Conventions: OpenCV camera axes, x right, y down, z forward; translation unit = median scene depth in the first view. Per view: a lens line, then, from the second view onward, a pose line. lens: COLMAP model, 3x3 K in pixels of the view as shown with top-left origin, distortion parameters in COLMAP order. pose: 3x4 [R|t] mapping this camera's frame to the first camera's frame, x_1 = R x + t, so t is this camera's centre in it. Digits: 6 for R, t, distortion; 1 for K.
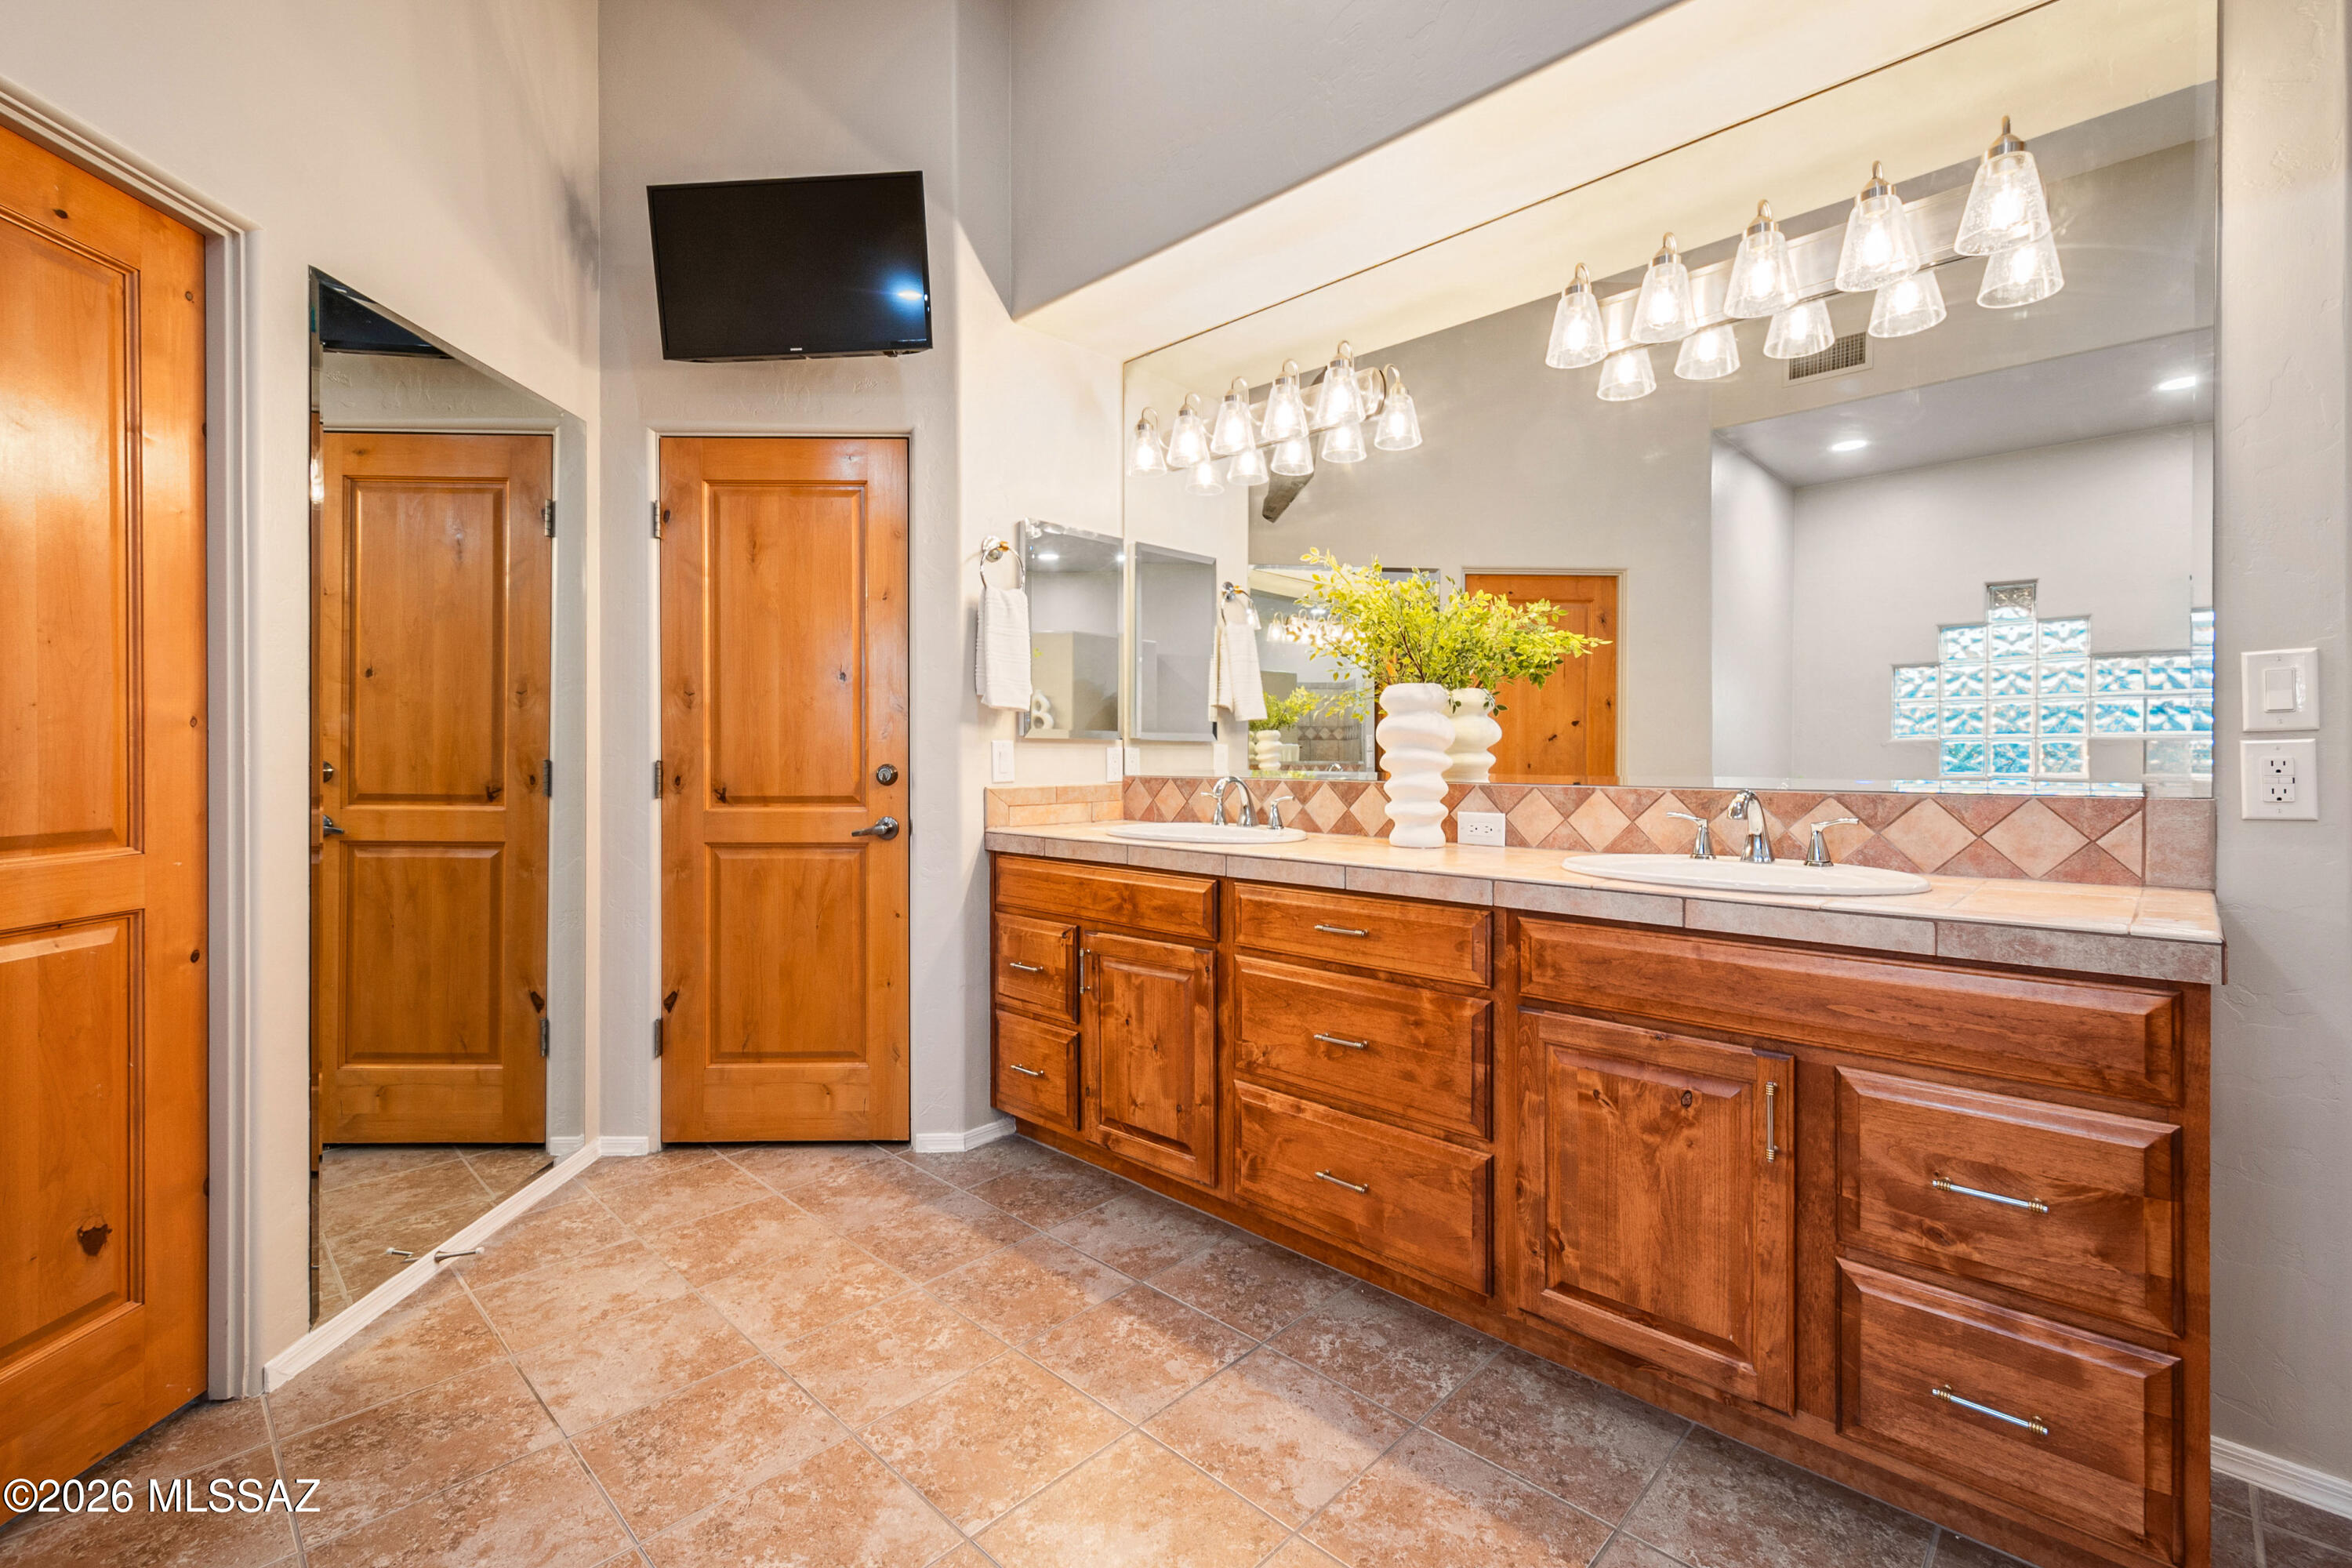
lens RADIAL K [[1026.0, 0, 1179.9], [0, 1026.0, 755.0], [0, 0, 1]] dist [0.001724, -0.000031]
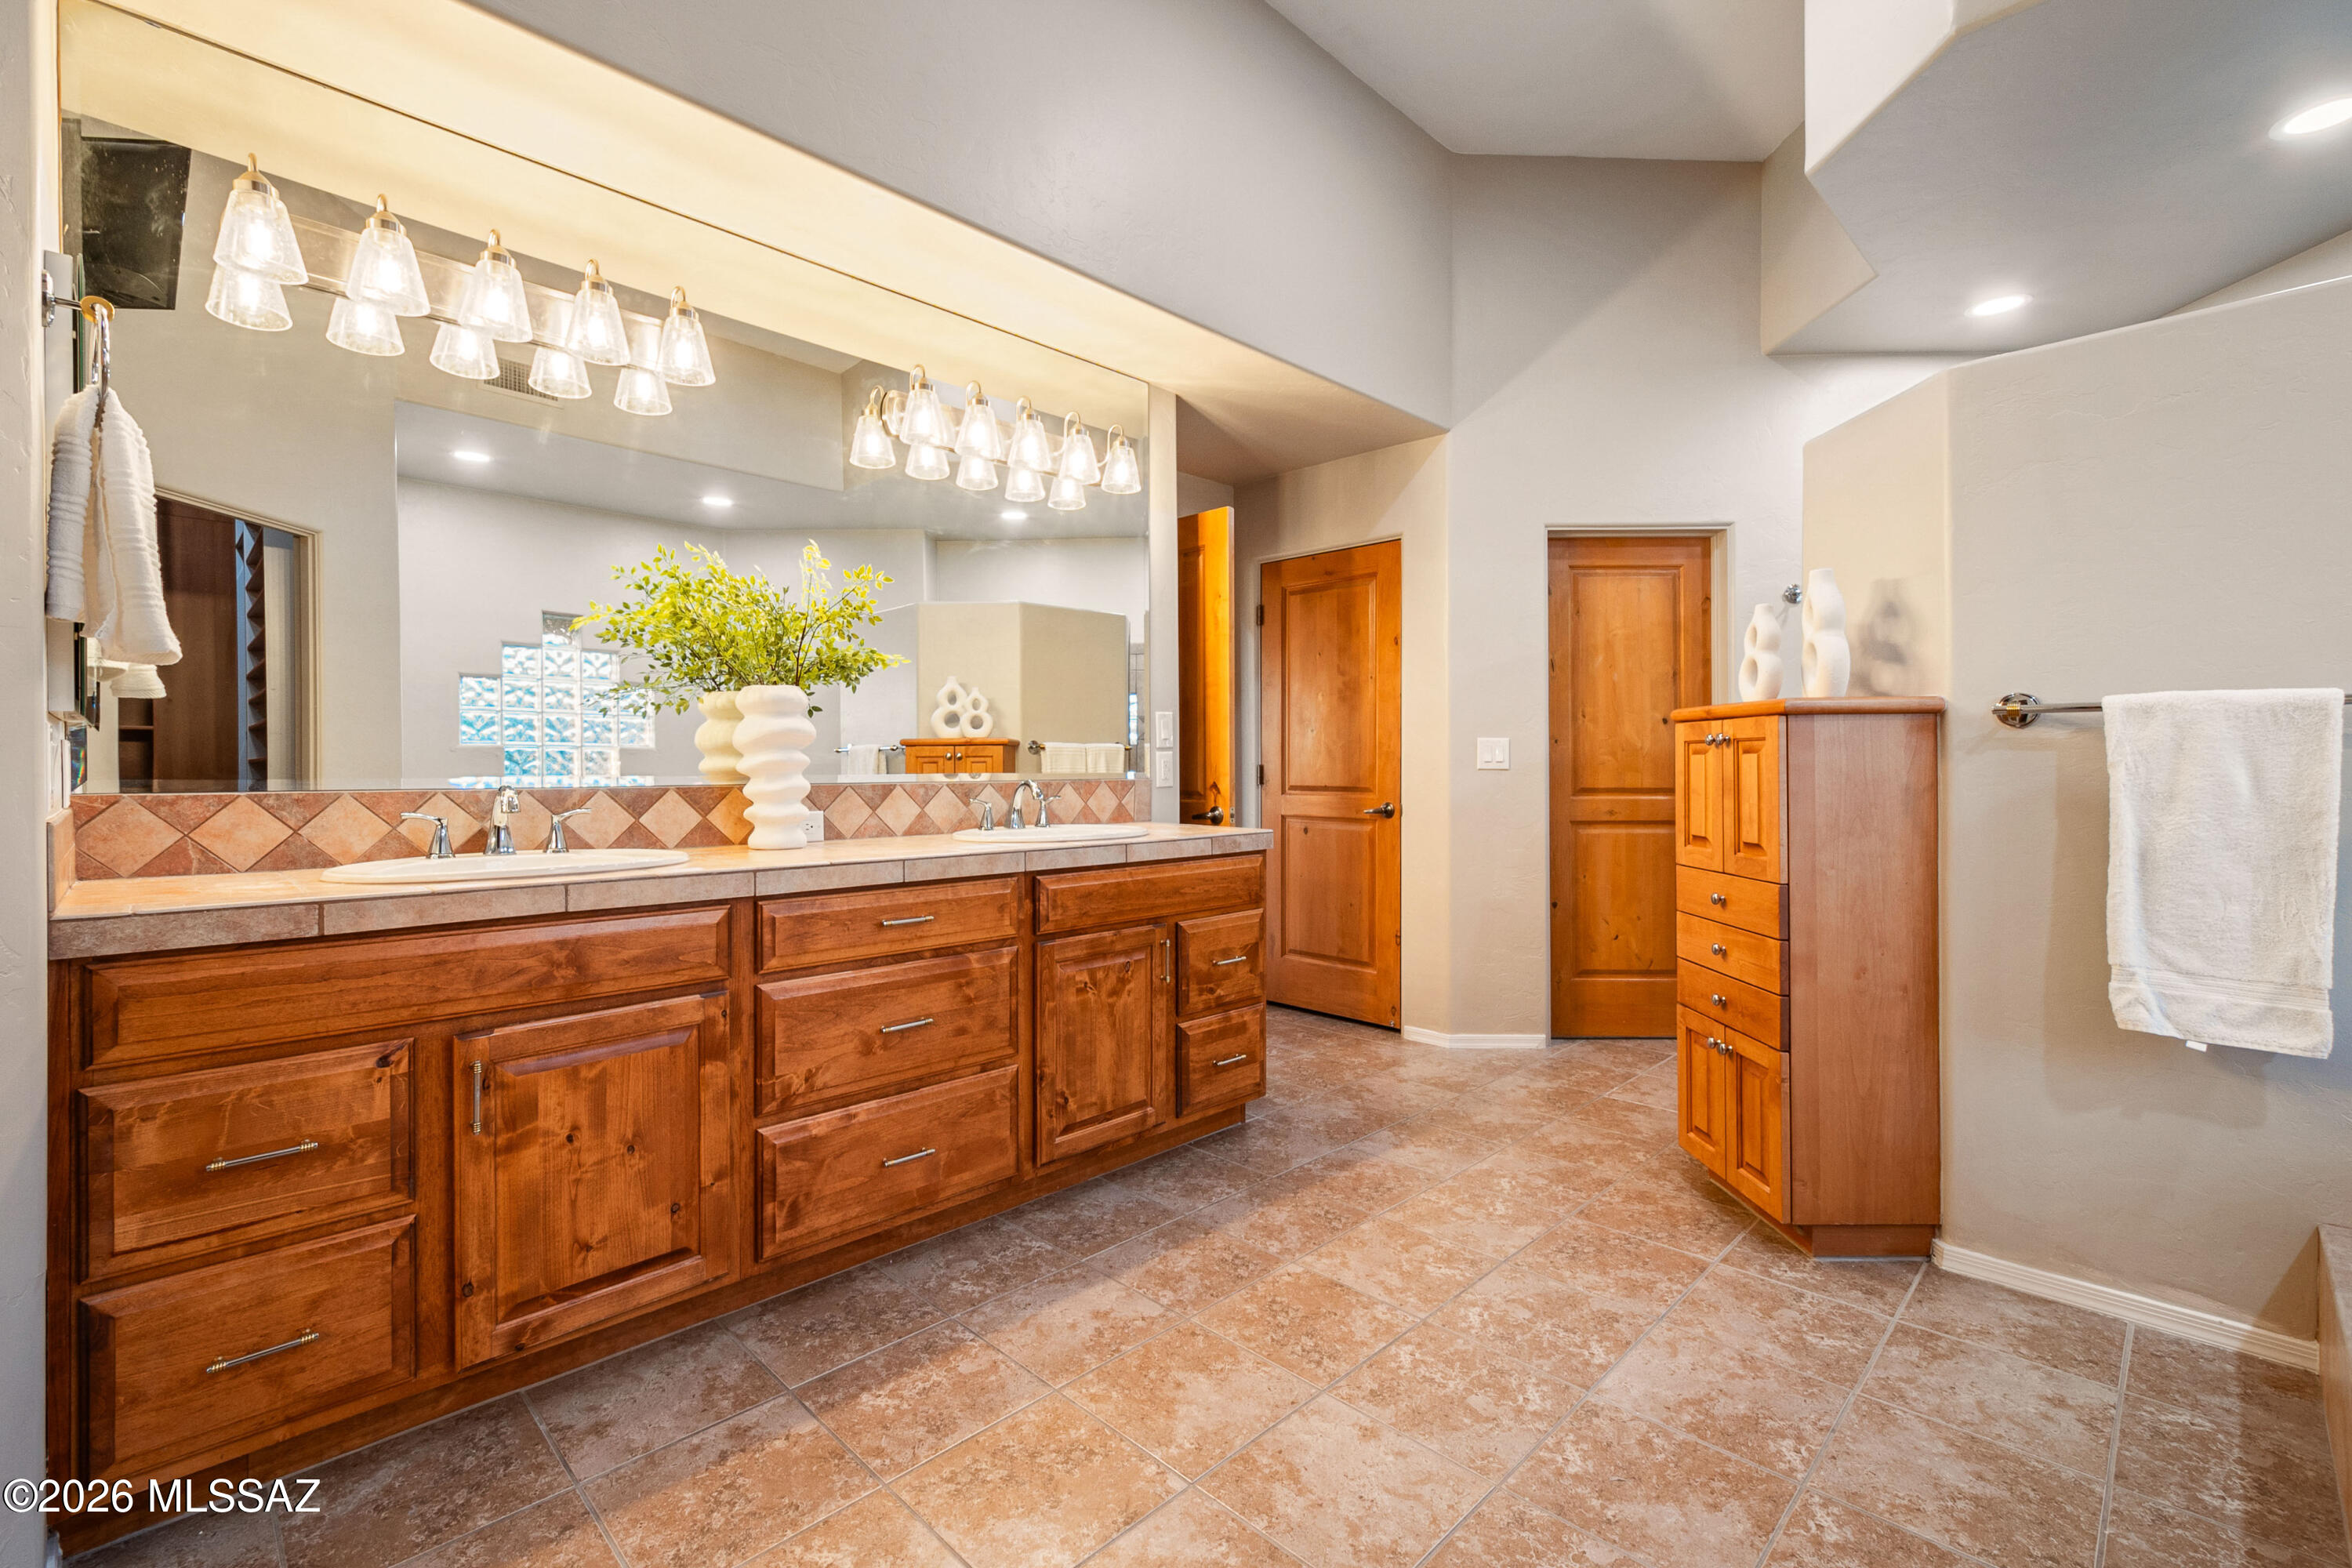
lens RADIAL K [[1026.0, 0, 1179.9], [0, 1026.0, 755.0], [0, 0, 1]] dist [0.001724, -0.000031]
pose [[0.015492, 0.007472, 0.999852, -0.843107], [-0.000148, 0.999972, -0.007471, 0.006294], [-0.999880, -0.000032, 0.015493, 0.654109]]
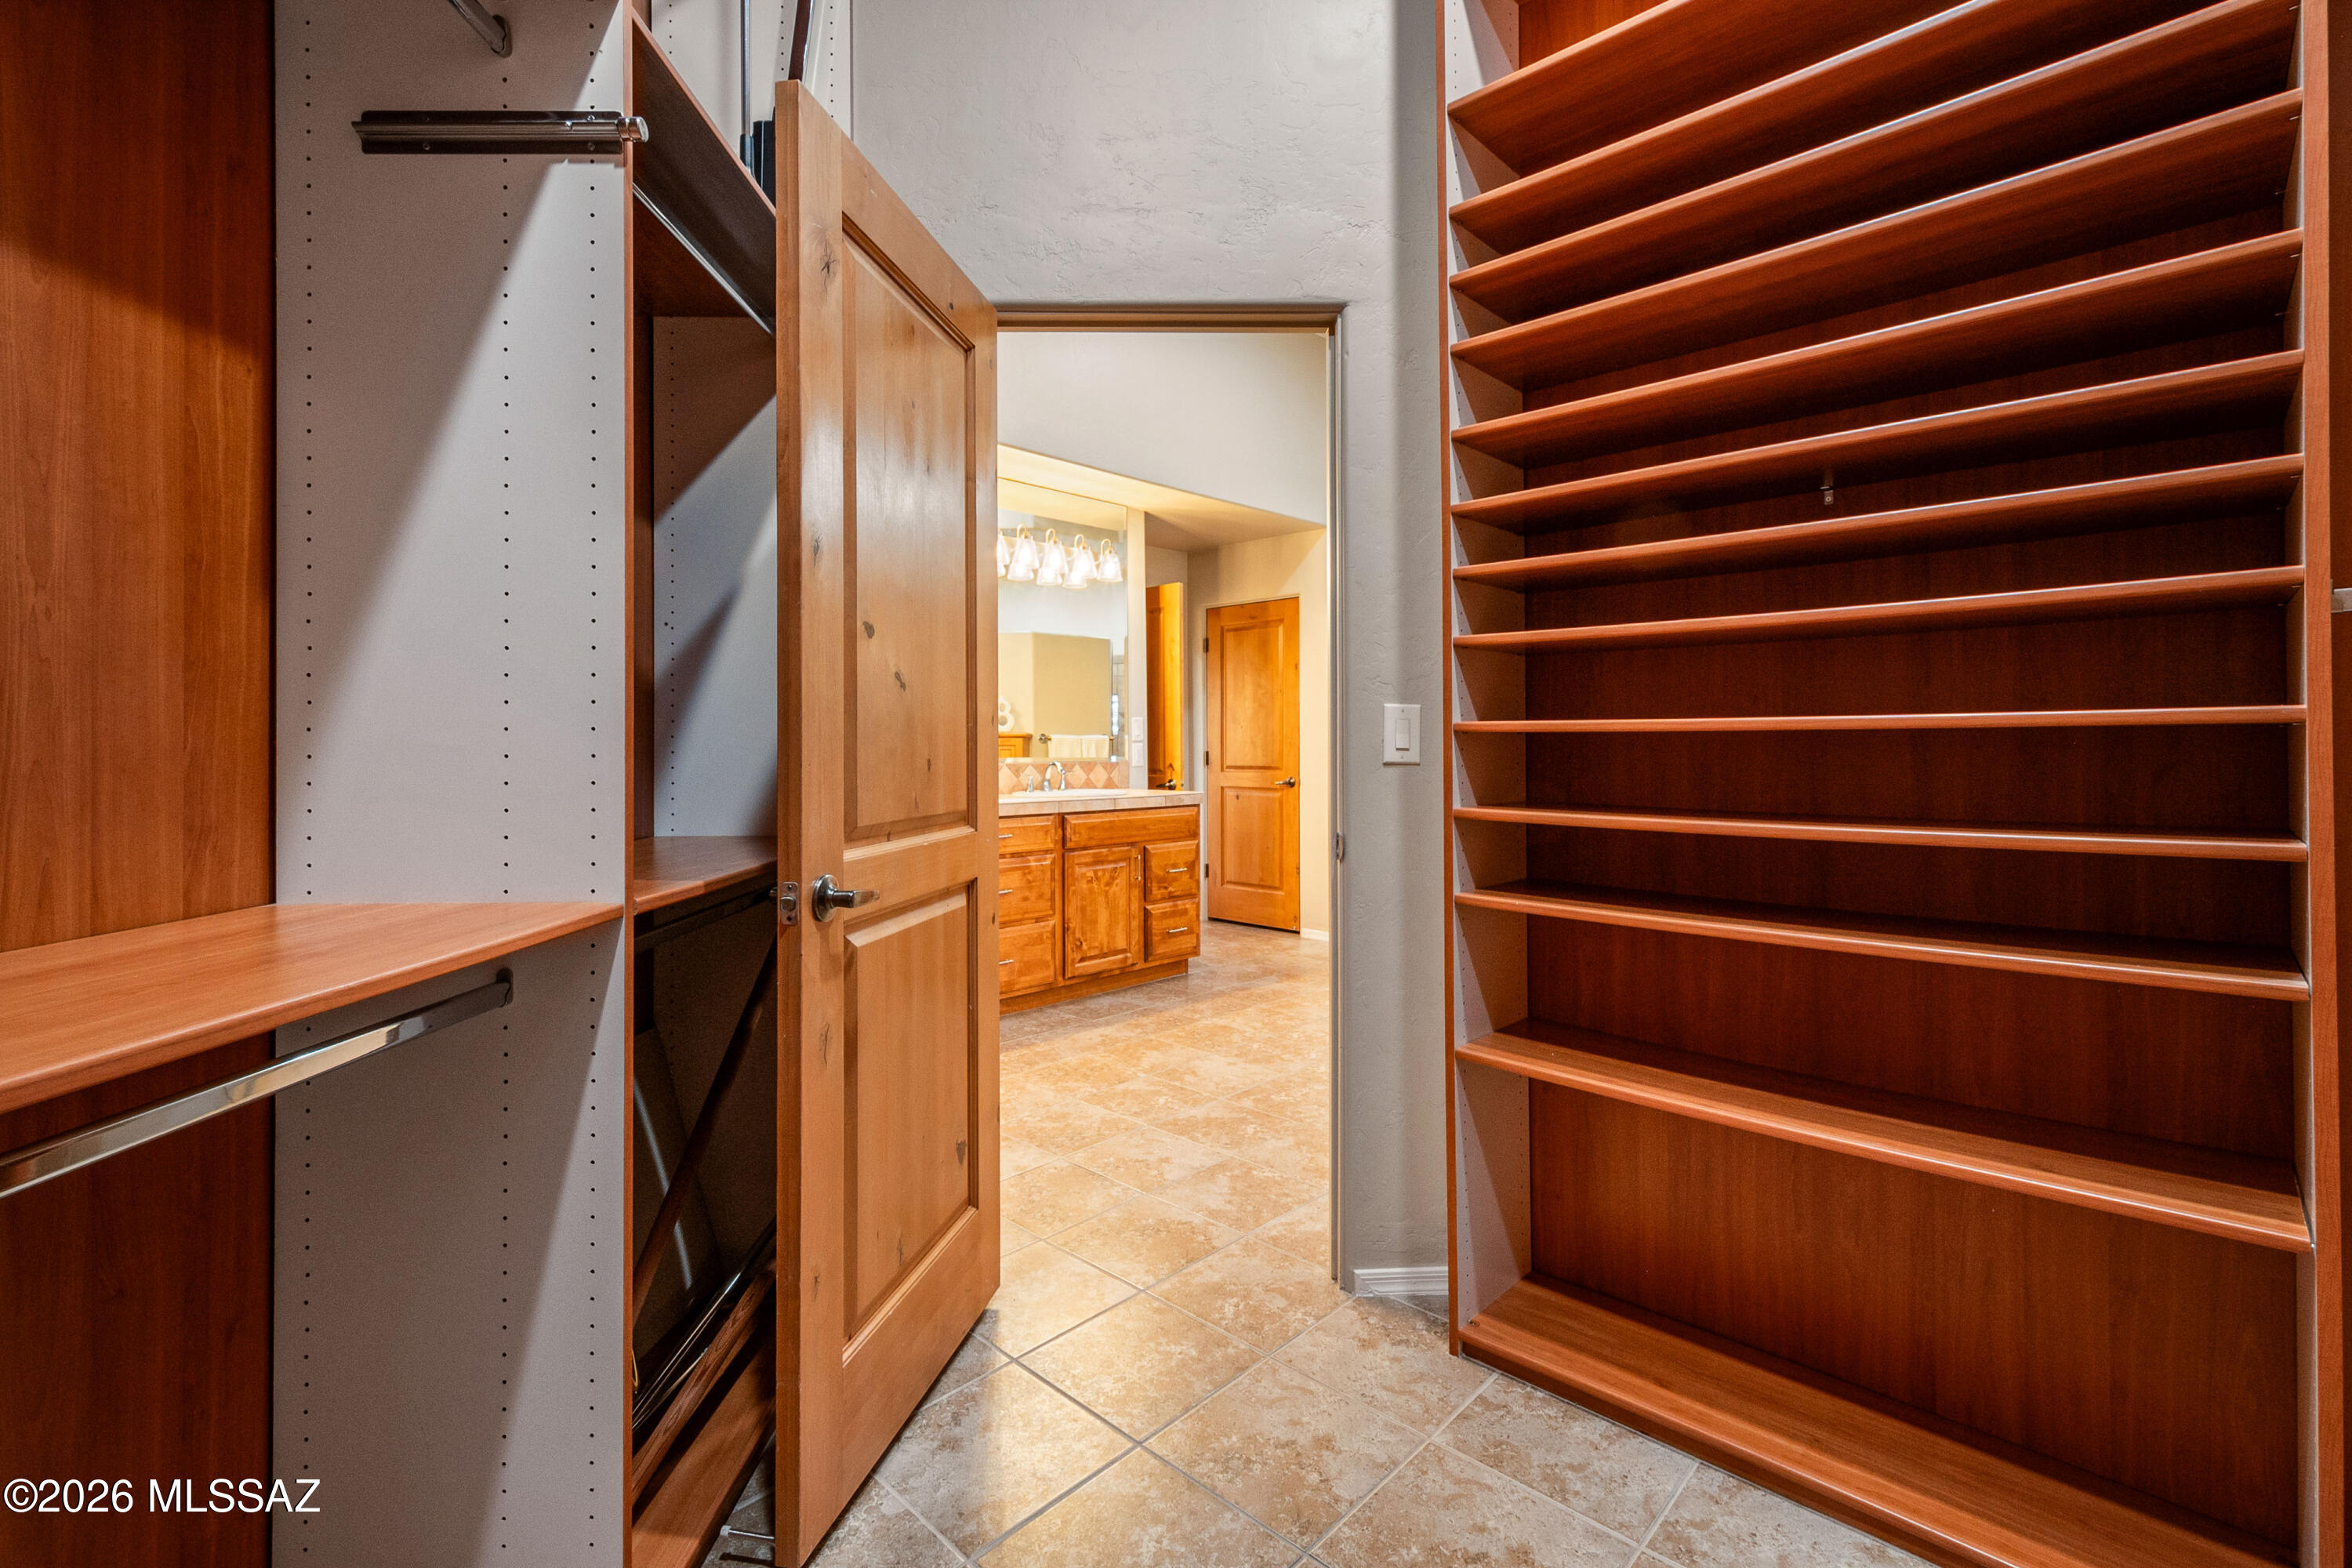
lens RADIAL K [[1026.0, 0, 1179.9], [0, 1026.0, 755.0], [0, 0, 1]] dist [0.001724, -0.000031]
pose [[-0.005776, -0.008518, 0.999947, -1.709010], [0.002544, 0.999960, 0.008533, -0.003534], [-0.999980, 0.002593, -0.005754, 0.615871]]
